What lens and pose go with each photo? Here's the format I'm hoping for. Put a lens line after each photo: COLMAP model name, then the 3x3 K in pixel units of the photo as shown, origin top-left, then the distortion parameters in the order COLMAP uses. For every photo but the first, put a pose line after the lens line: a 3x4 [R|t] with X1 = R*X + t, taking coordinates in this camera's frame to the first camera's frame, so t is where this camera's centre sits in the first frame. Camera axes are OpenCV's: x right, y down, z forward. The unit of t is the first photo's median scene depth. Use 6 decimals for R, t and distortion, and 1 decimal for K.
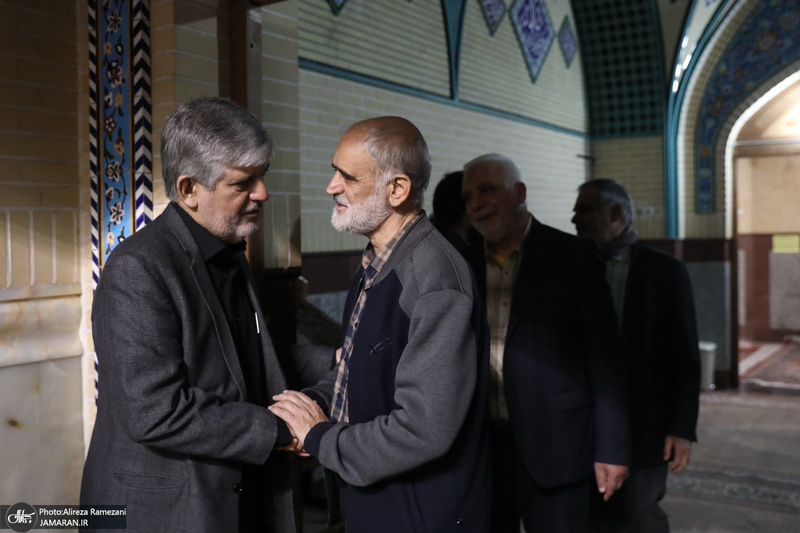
lens RADIAL K [[904.8, 0, 370.3], [0, 904.8, 264.8], [0, 0, 1]] dist [0.015147, 0.000000]
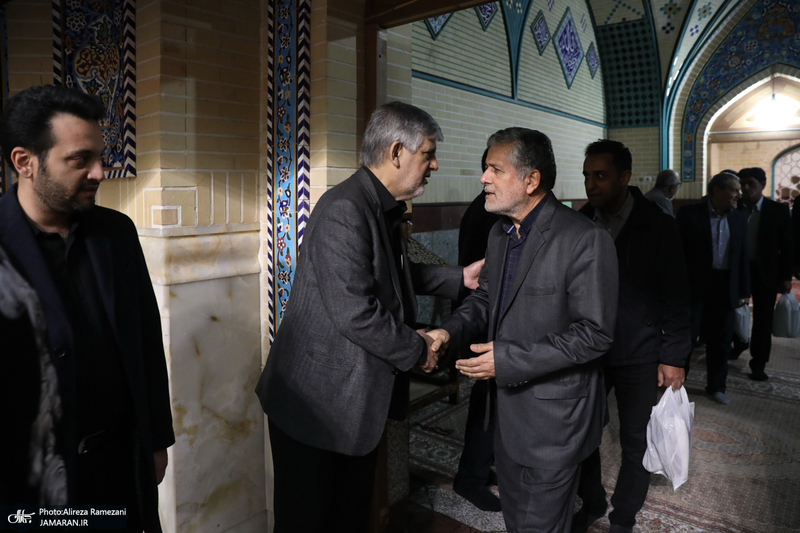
lens RADIAL K [[606.0, 0, 390.0], [0, 606.0, 222.2], [0, 0, 1]] dist [-0.099576, 0.093343]
pose [[0.995466, 0.018727, -0.093254, -0.011547], [-0.017233, 0.999710, 0.016796, 0.000105], [0.093541, -0.015113, 0.995501, 0.031549]]
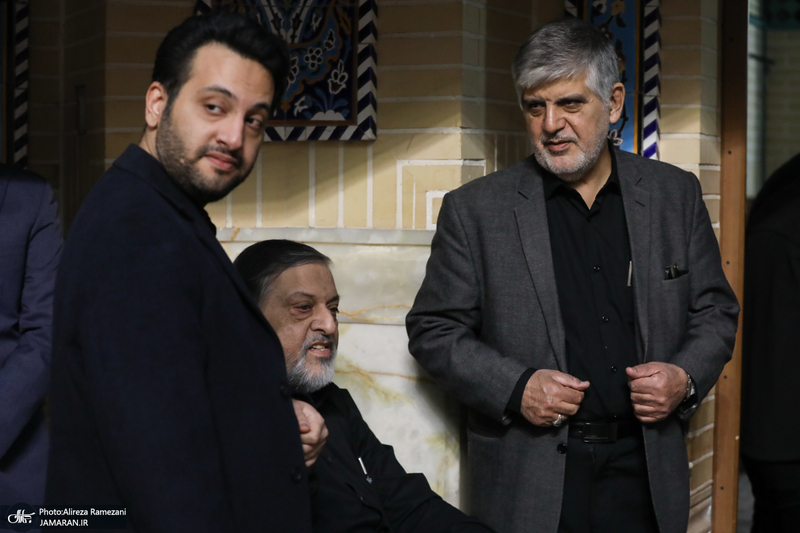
lens RADIAL K [[2113.3, 0, 395.4], [0, 2113.3, 271.4], [0, 0, 1]] dist [-0.295752, 0.000000]
pose [[0.970223, 0.018478, 0.241508, -0.445001], [-0.020817, 0.999758, 0.007137, 0.025222], [-0.241317, -0.011952, 0.970373, -0.397764]]
